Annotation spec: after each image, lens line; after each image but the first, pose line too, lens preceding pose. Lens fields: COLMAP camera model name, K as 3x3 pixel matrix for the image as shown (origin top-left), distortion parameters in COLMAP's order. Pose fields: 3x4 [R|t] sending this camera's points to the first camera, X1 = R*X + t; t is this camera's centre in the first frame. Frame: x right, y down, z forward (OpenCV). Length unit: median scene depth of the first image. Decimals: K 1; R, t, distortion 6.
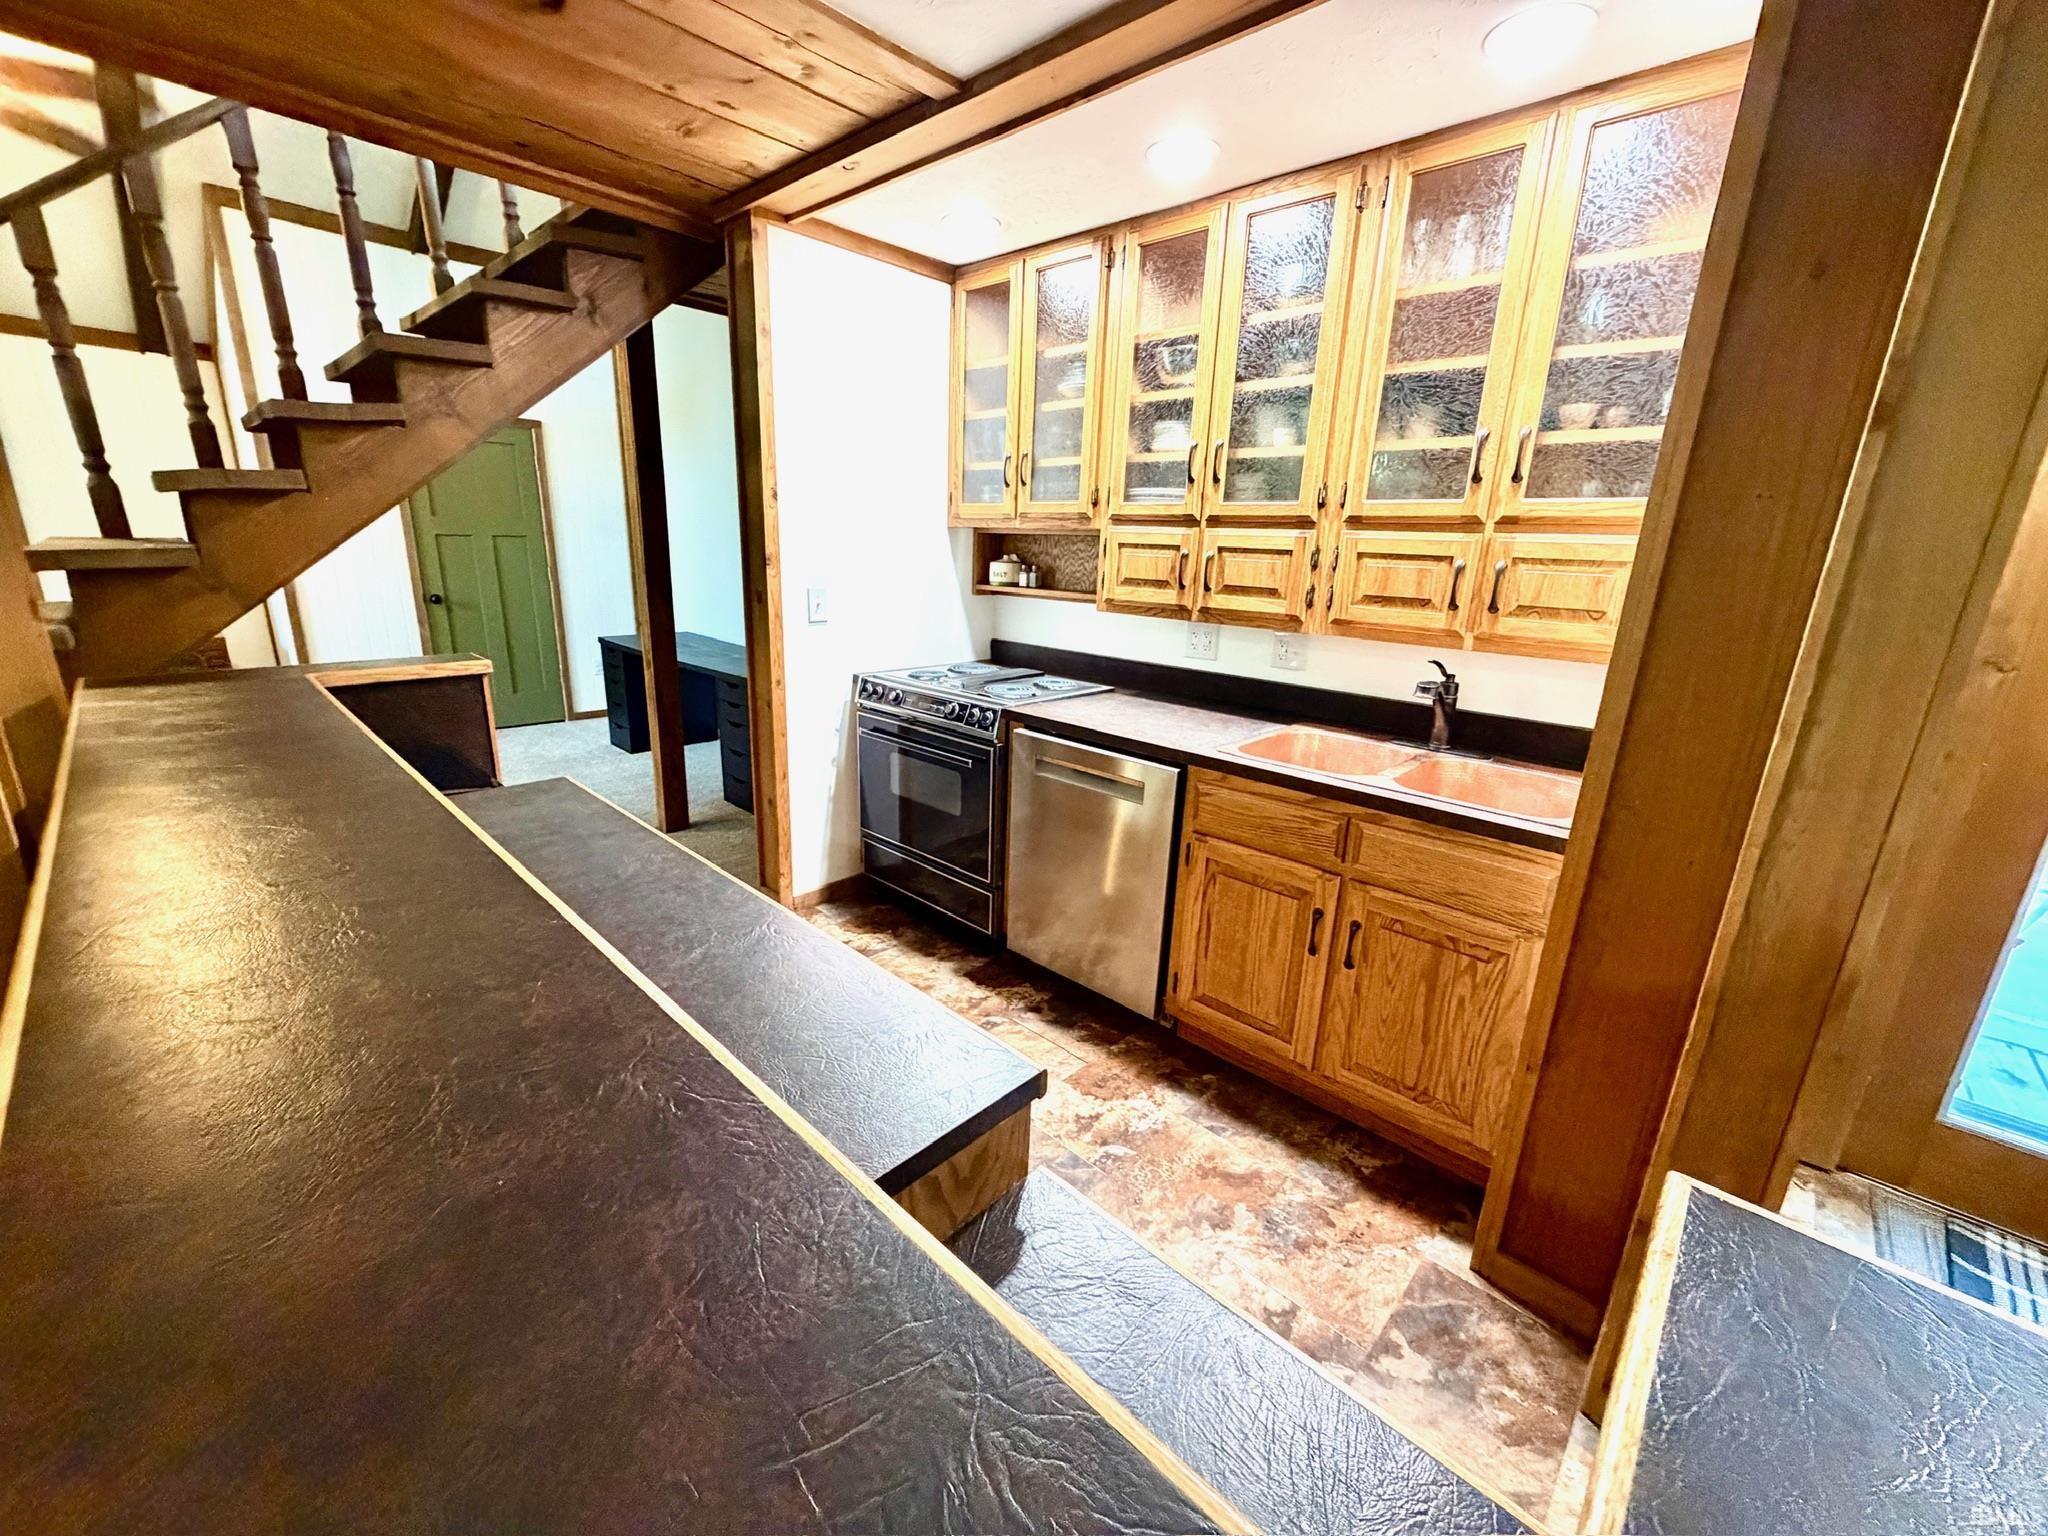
lens RADIAL K [[809.2, 0, 1024.0], [0, 809.2, 768.0], [0, 0, 1]] dist [-0.000939, -0.000195]
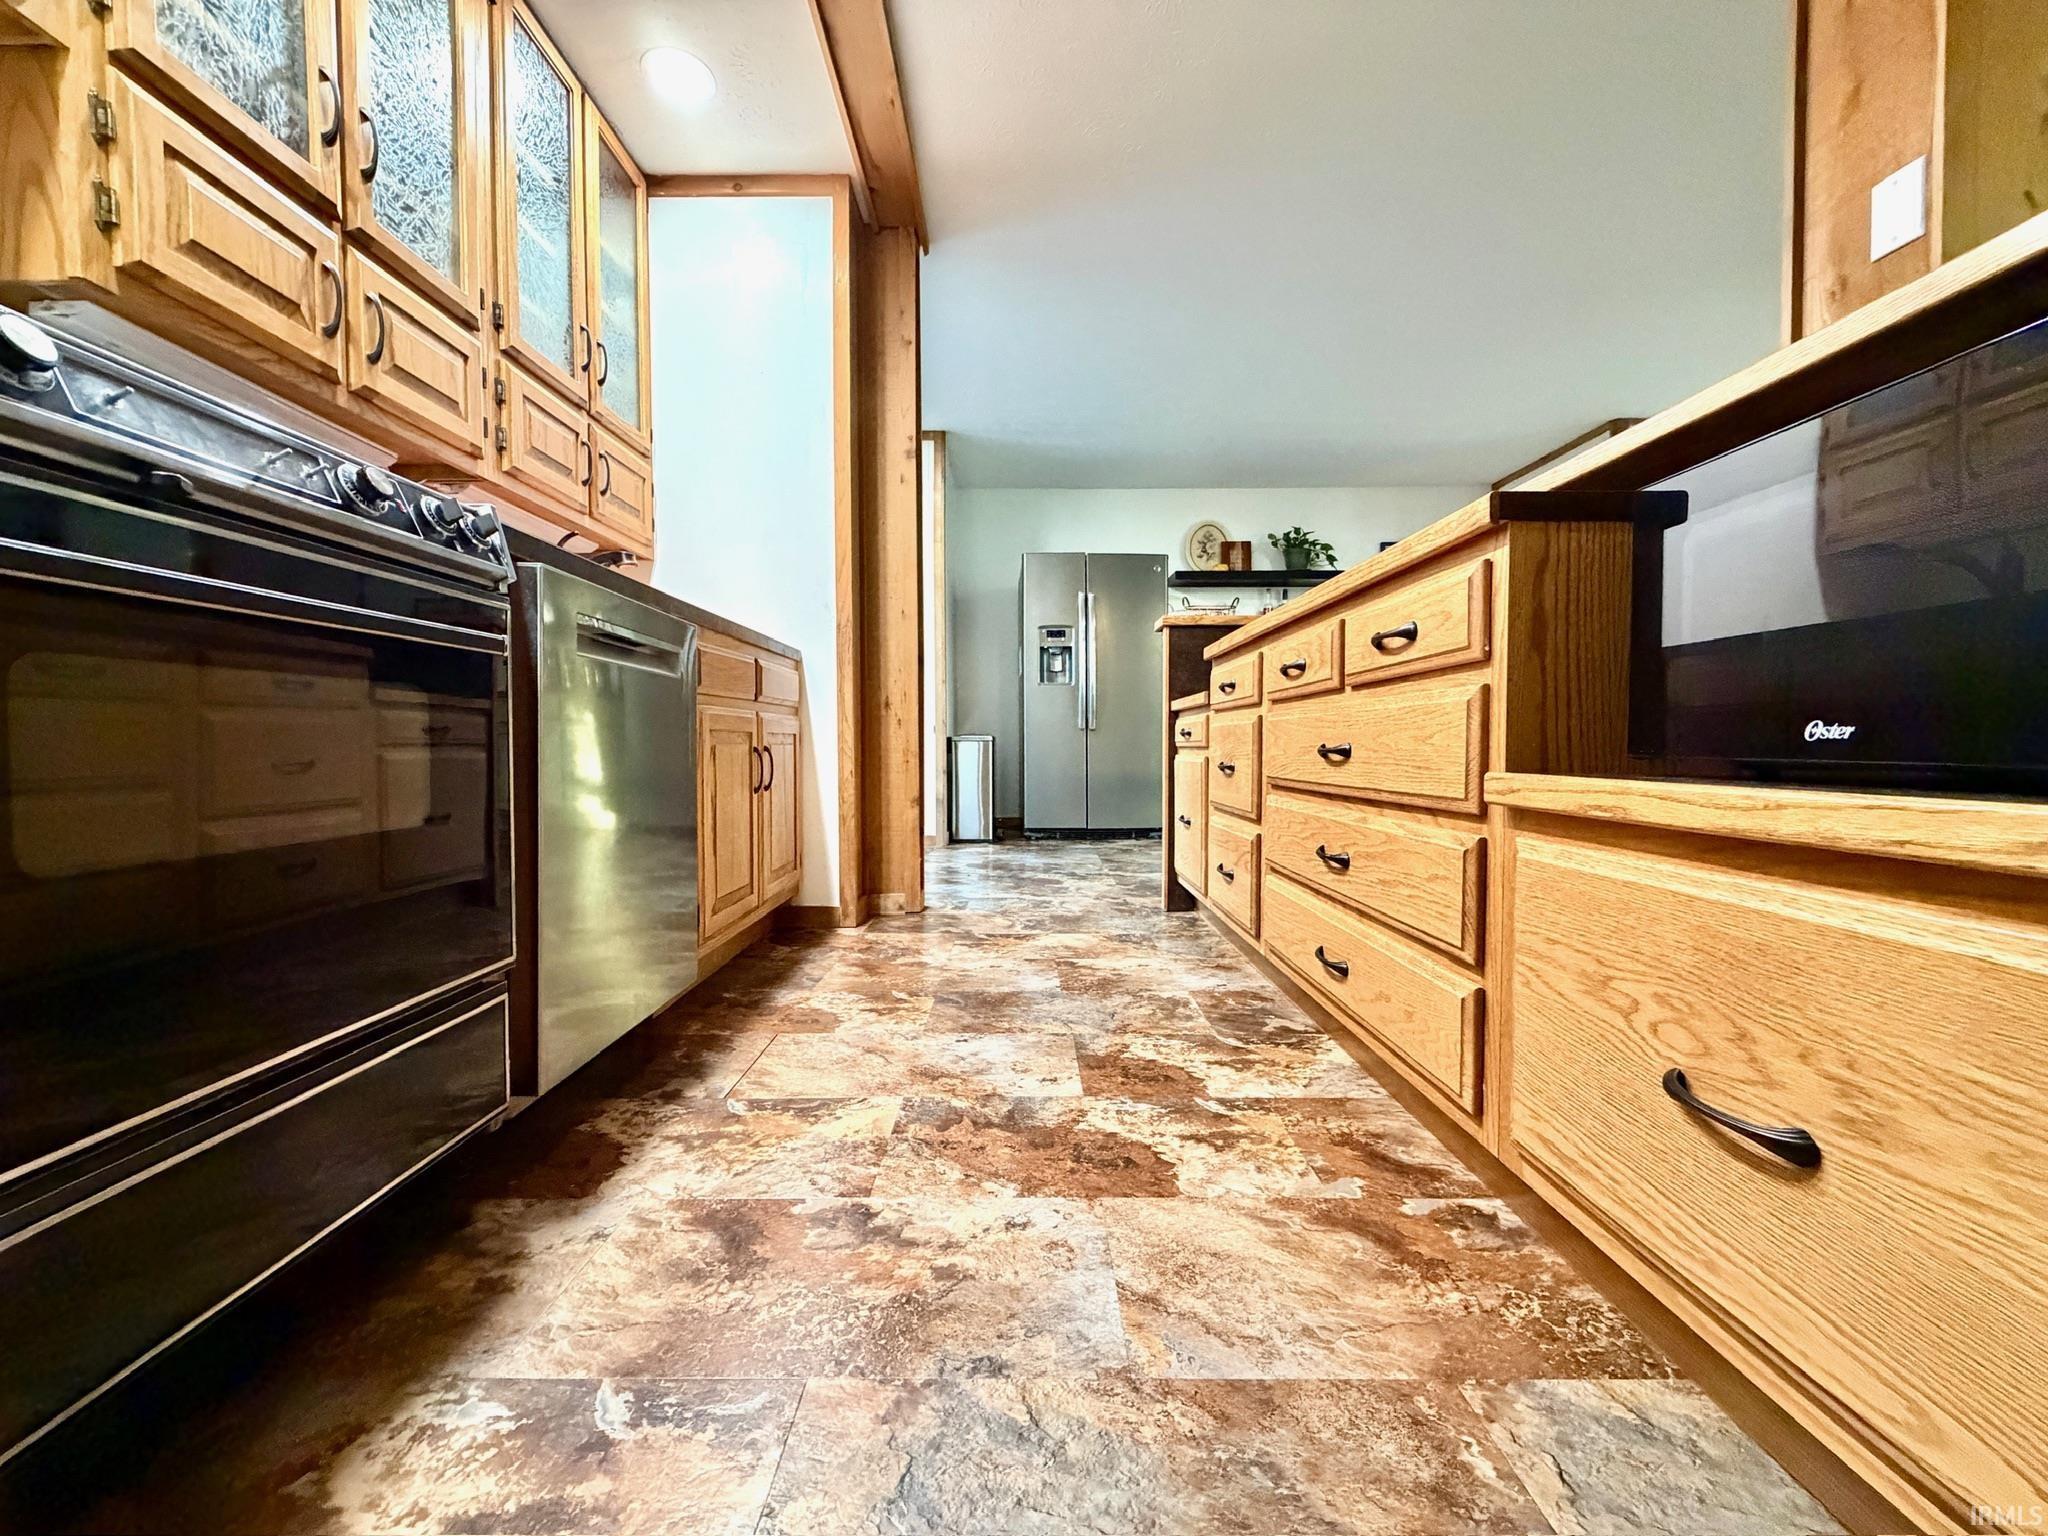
lens RADIAL K [[809.2, 0, 1024.0], [0, 809.2, 768.0], [0, 0, 1]] dist [-0.000939, -0.000195]
pose [[-0.685909, -0.057511, 0.725411, -0.608281], [0.175015, 0.954573, 0.241163, 0.001329], [-0.706327, 0.292374, -0.644685, 1.294442]]
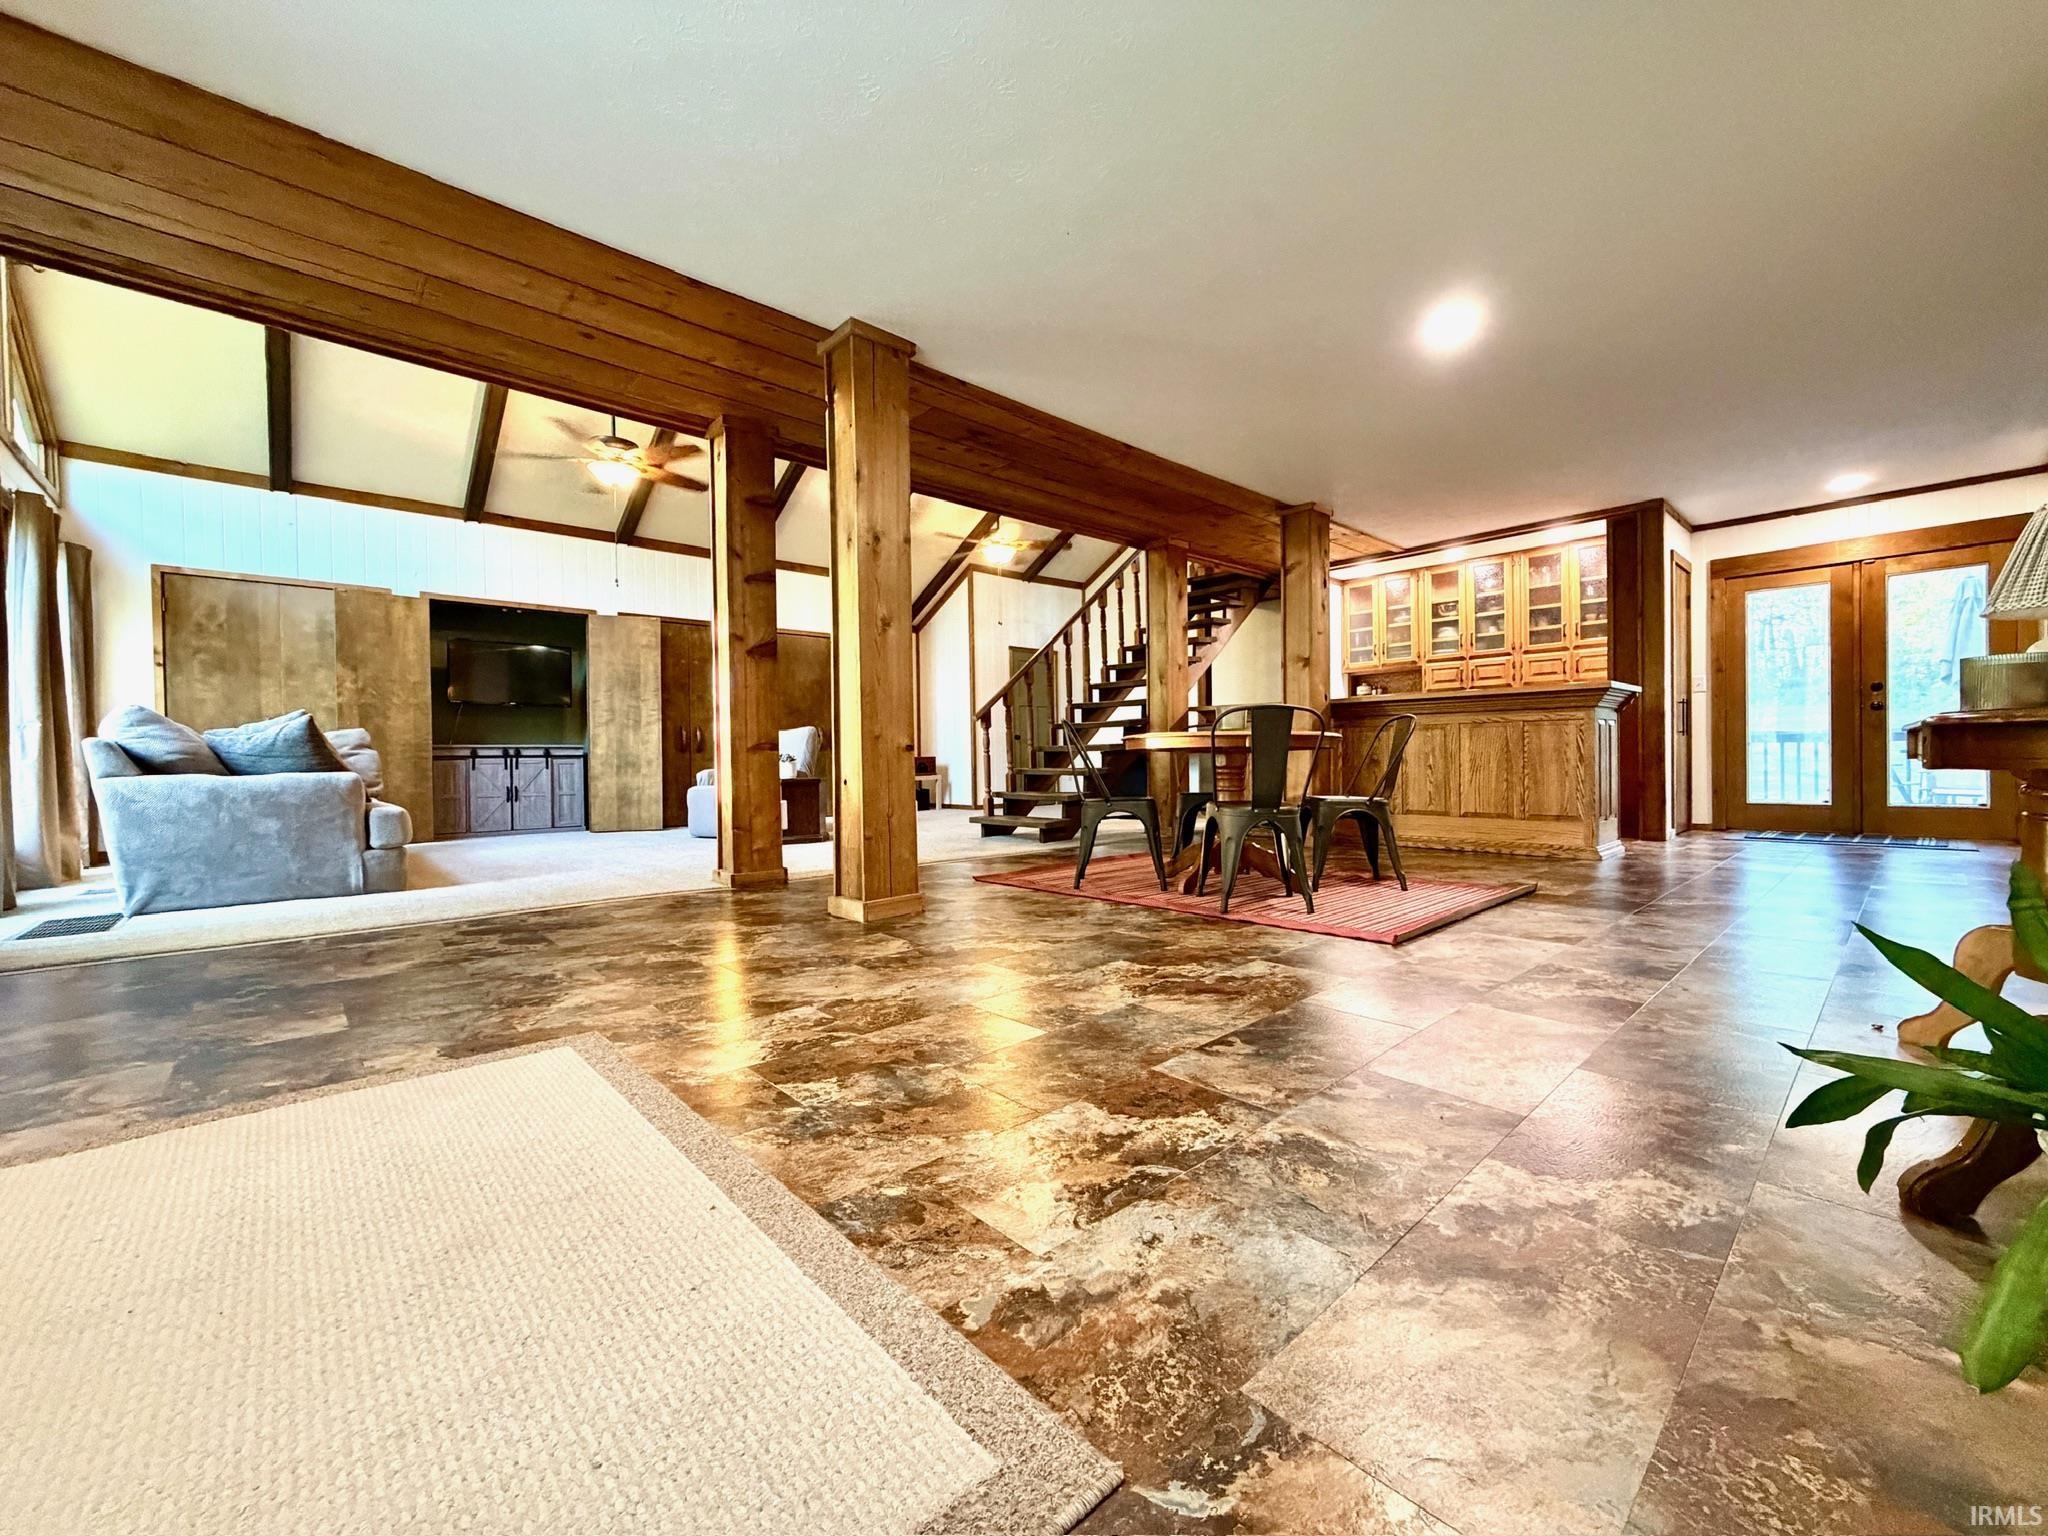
lens RADIAL K [[809.2, 0, 1024.0], [0, 809.2, 768.0], [0, 0, 1]] dist [-0.000939, -0.000195]
pose [[0.995632, -0.050813, -0.078320, -1.334310], [0.029016, 0.965782, -0.257729, 0.900519], [0.088736, 0.254331, 0.963038, -2.128528]]
